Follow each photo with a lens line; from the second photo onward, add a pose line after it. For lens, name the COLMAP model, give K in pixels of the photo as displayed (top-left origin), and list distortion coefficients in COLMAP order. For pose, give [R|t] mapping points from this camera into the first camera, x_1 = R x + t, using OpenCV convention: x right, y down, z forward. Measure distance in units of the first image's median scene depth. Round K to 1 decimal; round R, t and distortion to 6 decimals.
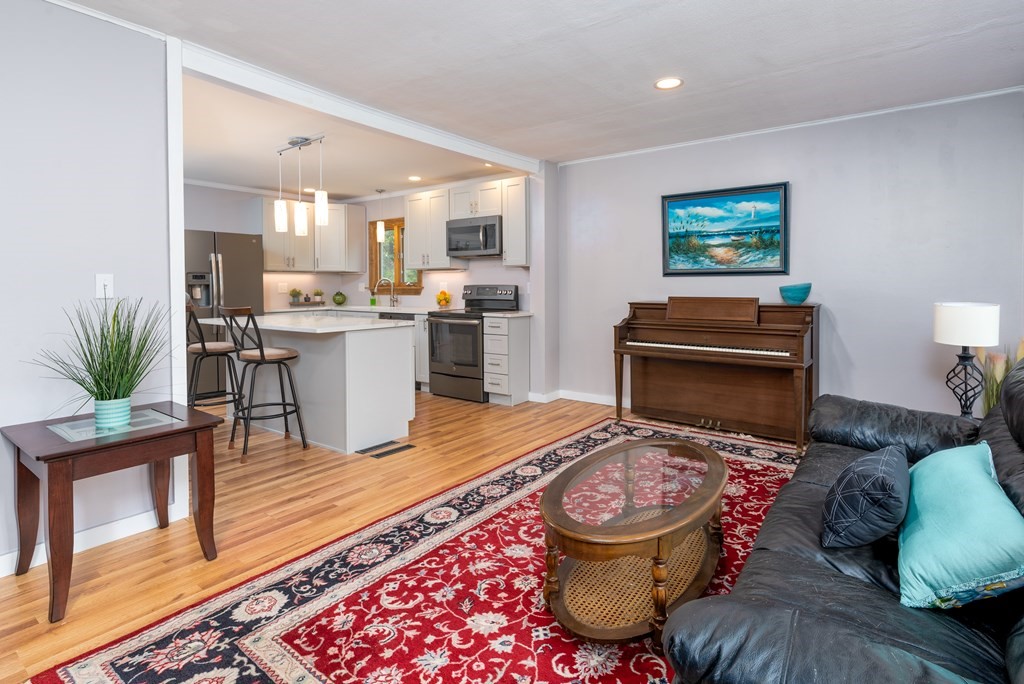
lens RADIAL K [[519.7, 0, 525.1], [0, 519.7, 293.9], [0, 0, 1]] dist [0.003343, -0.000577]
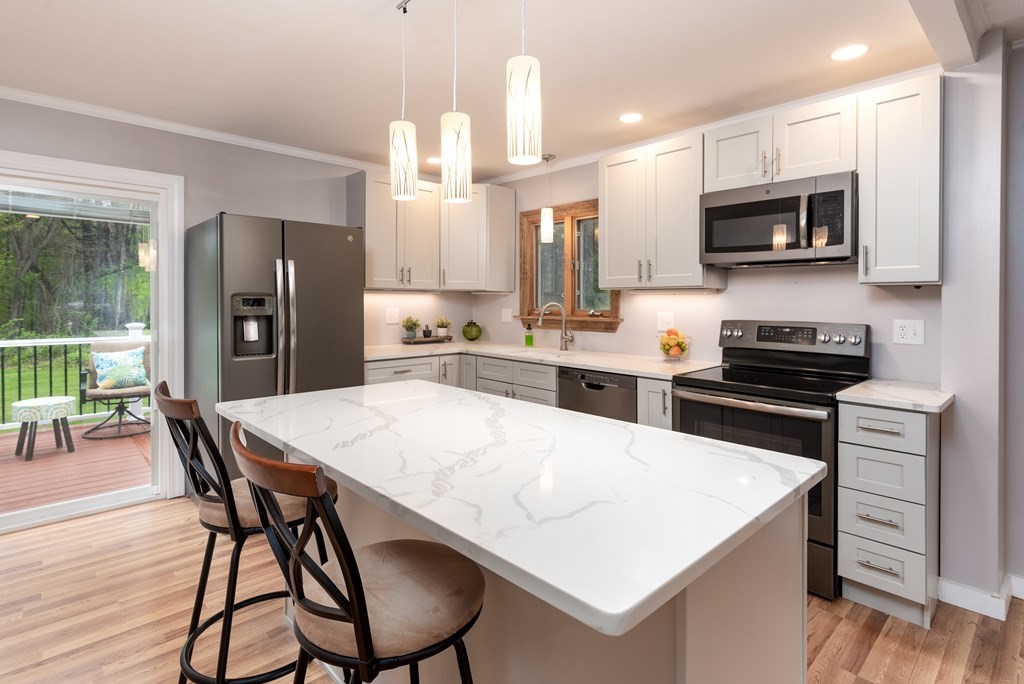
lens RADIAL K [[519.7, 0, 517.7], [0, 519.7, 306.2], [0, 0, 1]] dist [0.003343, -0.000577]
pose [[0.983520, 0.011848, -0.180413, -0.465035], [-0.013228, 0.999892, -0.006449, -0.050410], [0.180317, 0.008729, 0.983570, 0.930300]]
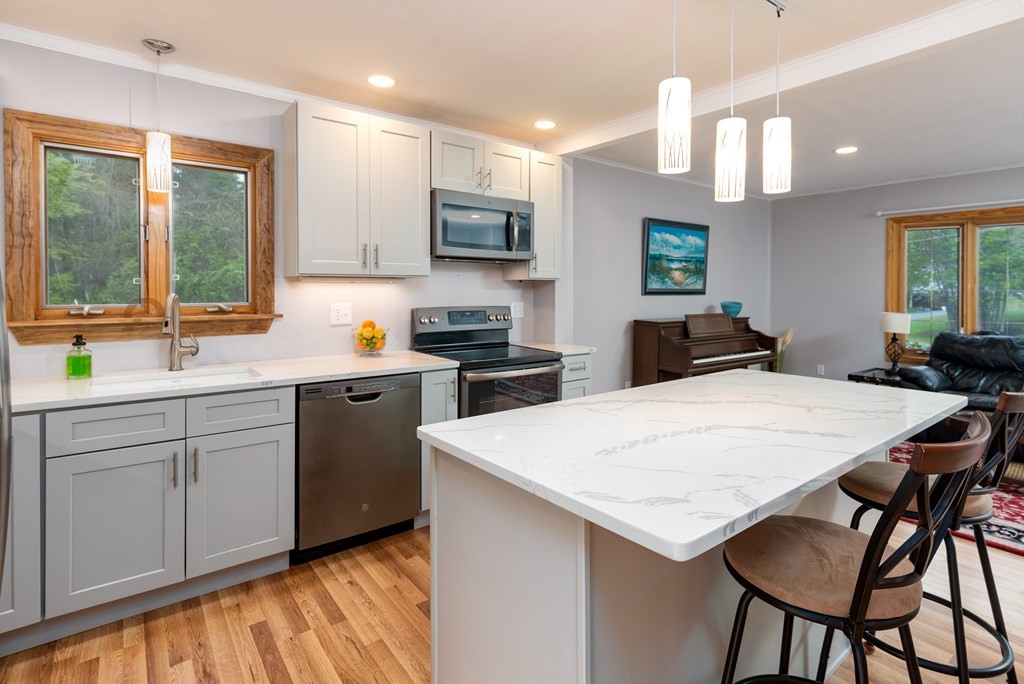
lens RADIAL K [[519.7, 0, 532.2], [0, 519.7, 293.8], [0, 0, 1]] dist [0.003343, -0.000577]
pose [[0.254437, -0.006130, 0.967070, -1.275304], [0.010001, 0.999943, 0.003707, -0.067564], [-0.967038, 0.008728, 0.254484, 1.528230]]
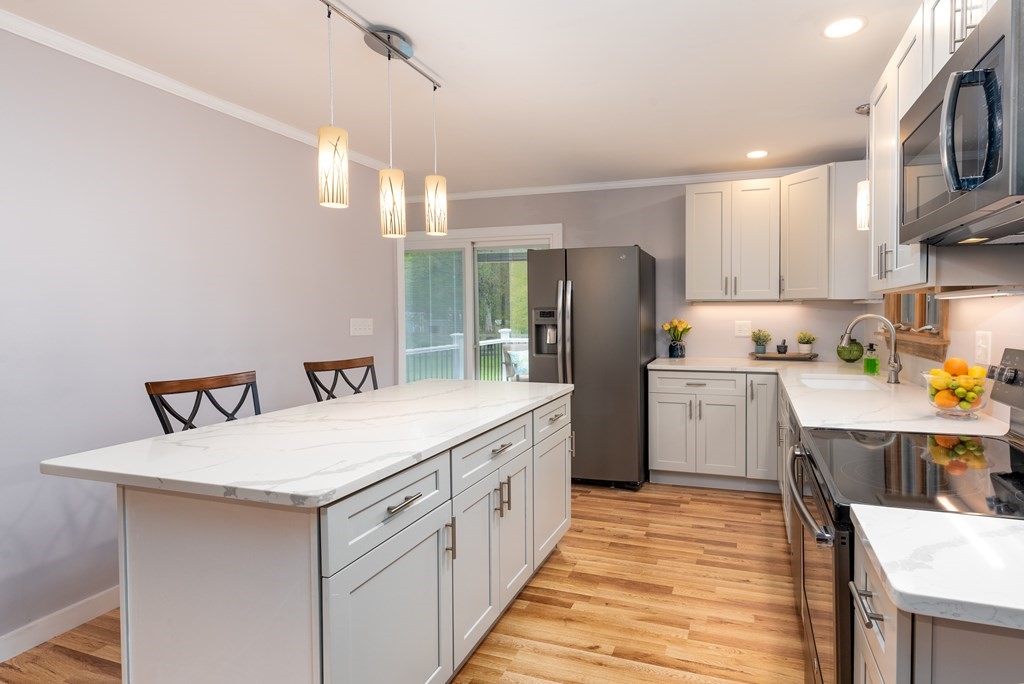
lens RADIAL K [[519.7, 0, 576.5], [0, 519.7, 322.3], [0, 0, 1]] dist [0.003343, -0.000577]
pose [[0.308619, 0.019261, -0.950991, 0.128781], [-0.015986, 0.999759, 0.015061, -0.058637], [0.951051, 0.010555, 0.308853, 1.470763]]
